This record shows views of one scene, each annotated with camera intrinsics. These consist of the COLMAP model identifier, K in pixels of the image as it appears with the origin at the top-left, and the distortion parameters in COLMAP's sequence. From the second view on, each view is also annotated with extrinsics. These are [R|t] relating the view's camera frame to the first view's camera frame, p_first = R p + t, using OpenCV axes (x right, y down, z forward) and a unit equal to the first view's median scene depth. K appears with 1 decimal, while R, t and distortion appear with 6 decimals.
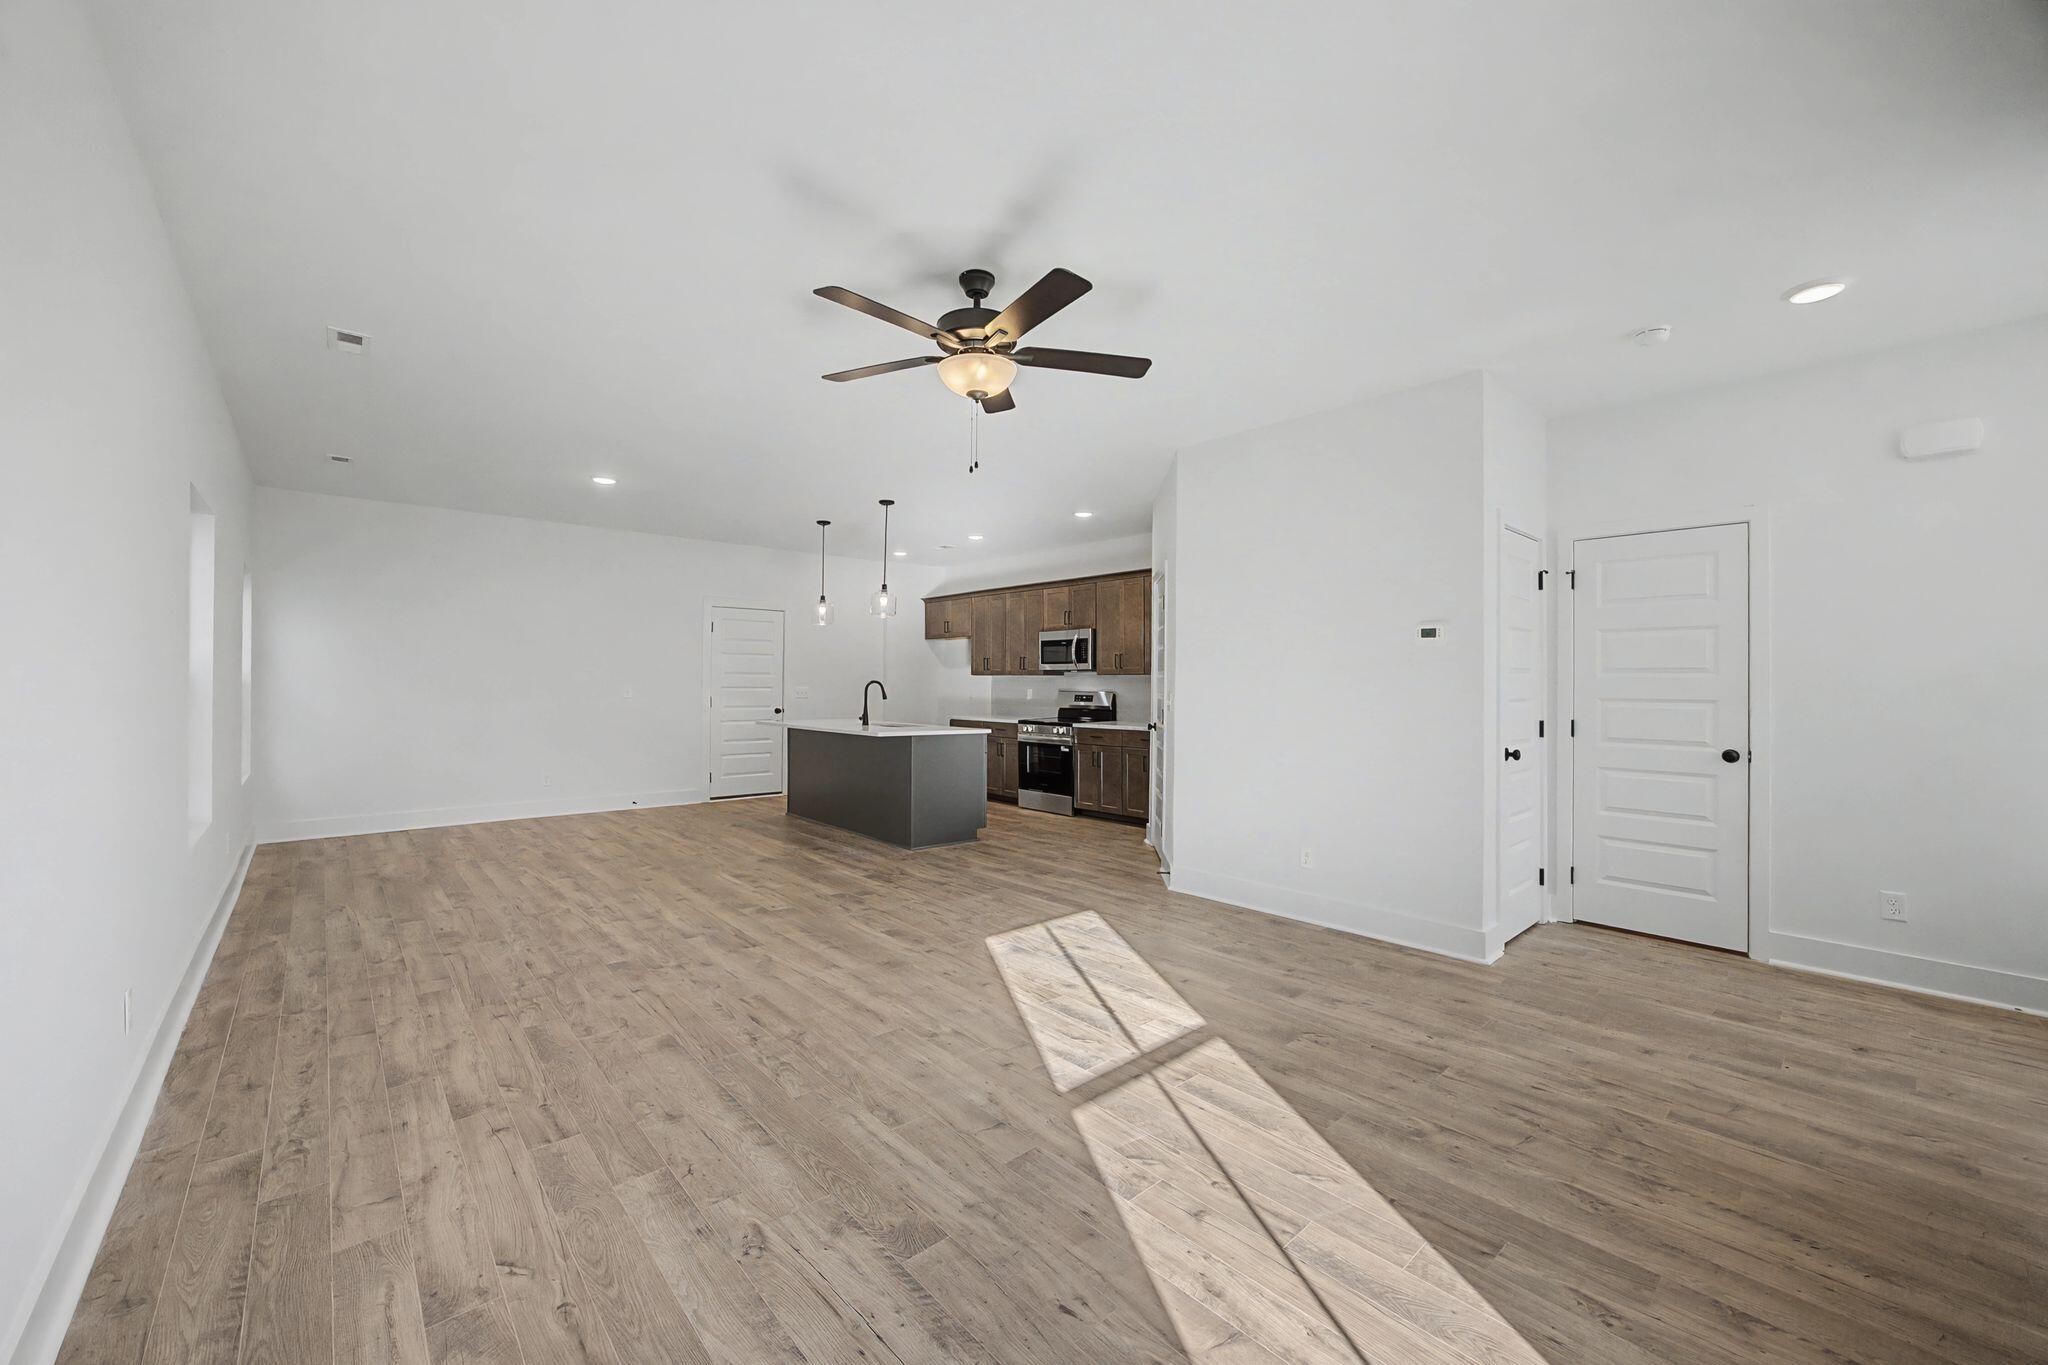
lens RADIAL K [[770.6, 0, 1017.0], [0, 770.6, 689.8], [0, 0, 1]] dist [0.001403, 0.000181]
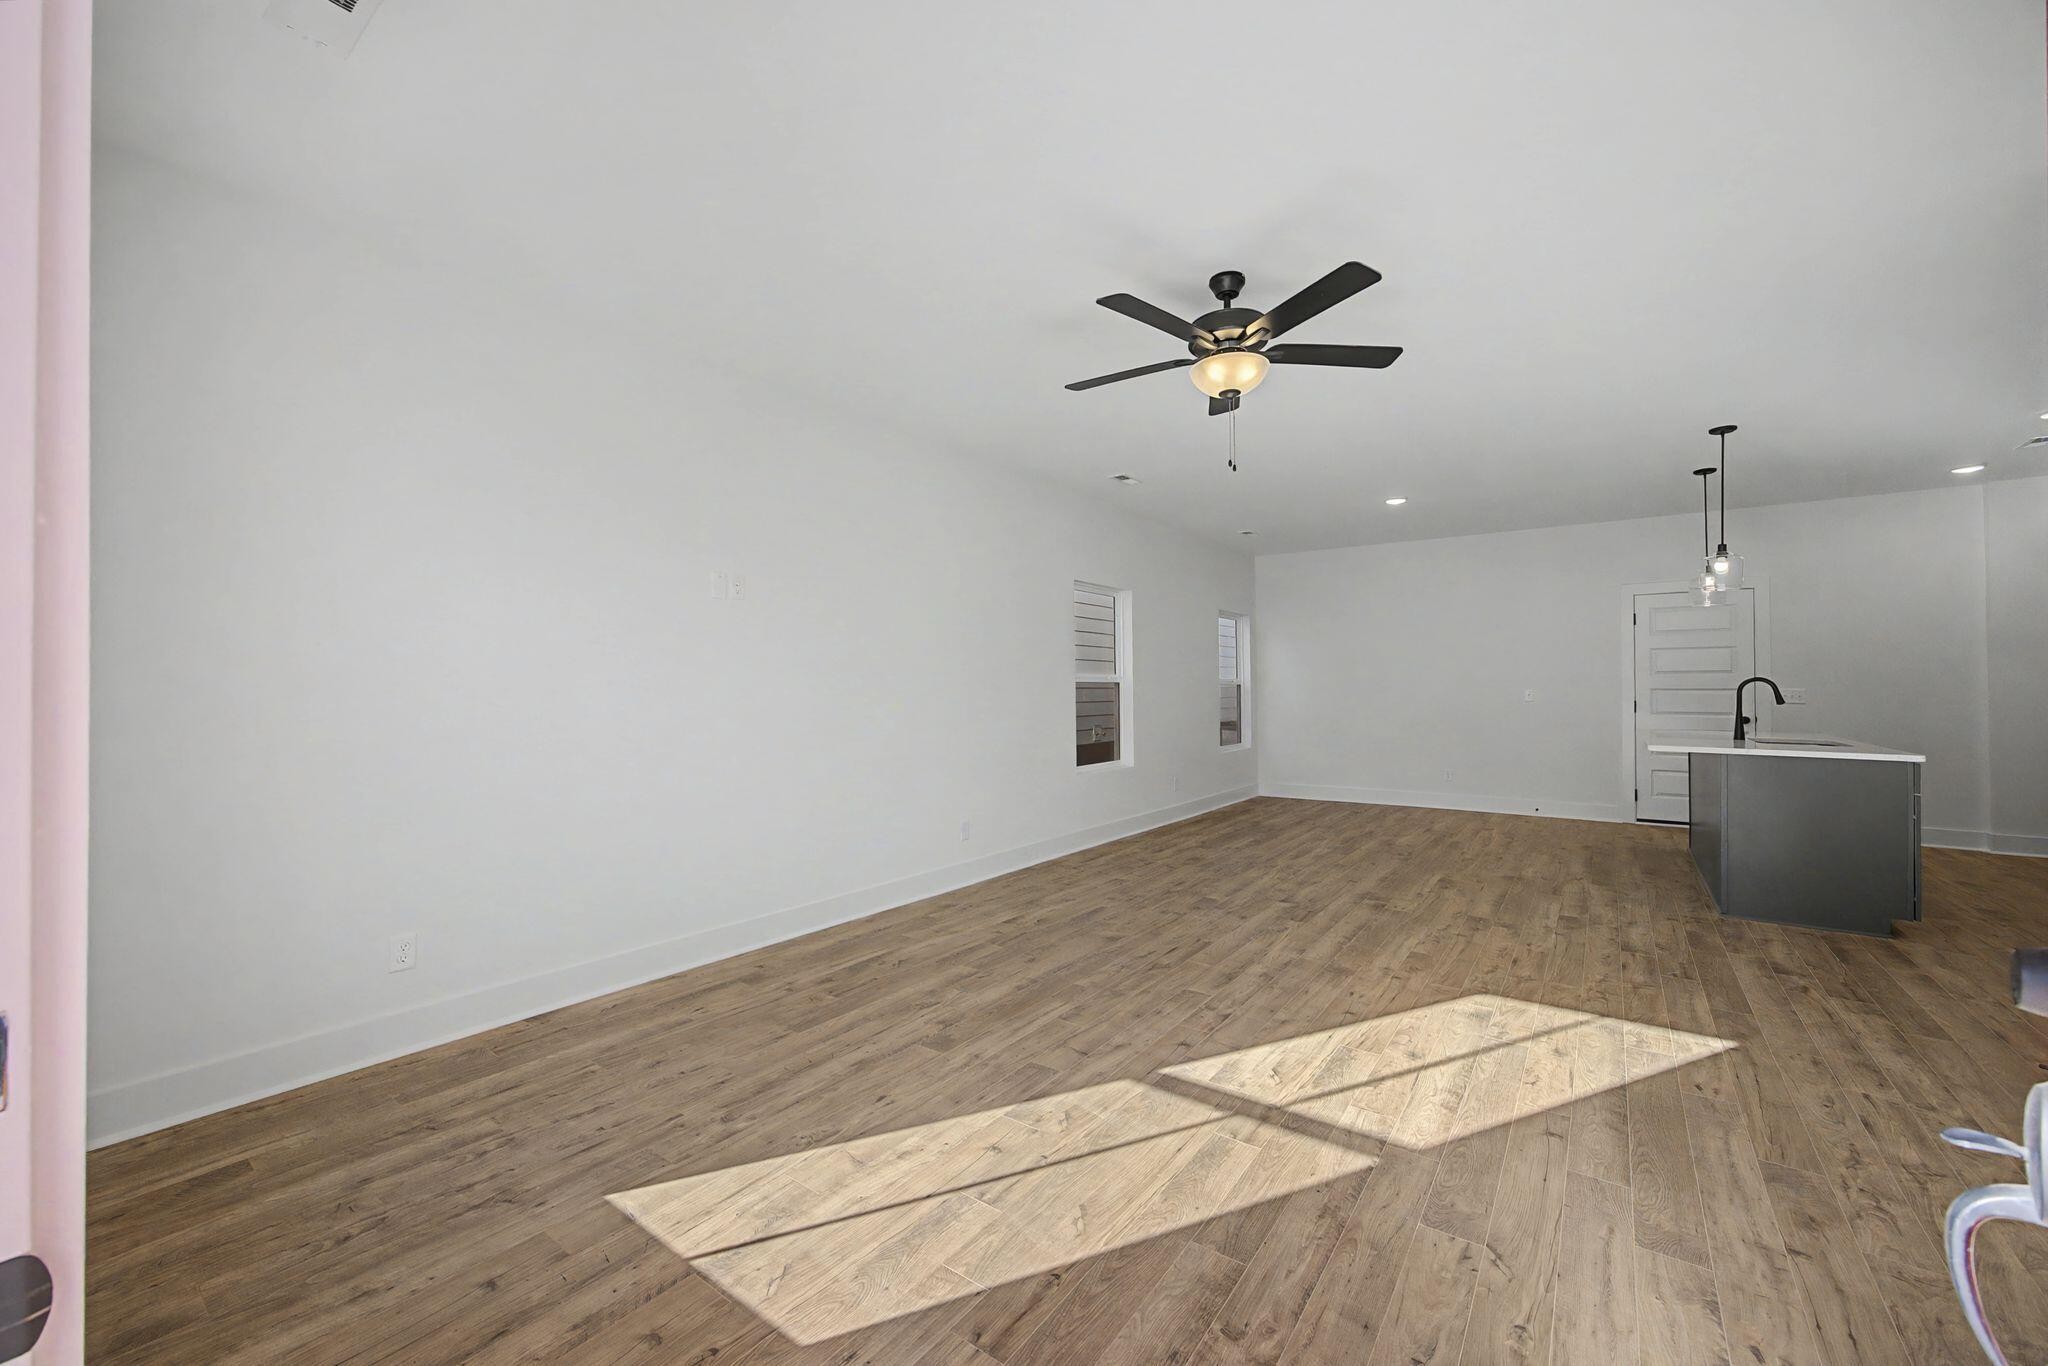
lens RADIAL K [[802.1, 0, 1019.3], [0, 802.1, 676.6], [0, 0, 1]] dist [0.001029, 0.000471]
pose [[0.206010, -0.033919, -0.977962, 0.886523], [0.005242, 0.999423, -0.033560, 0.042518], [0.978536, 0.001788, 0.206069, 0.525940]]
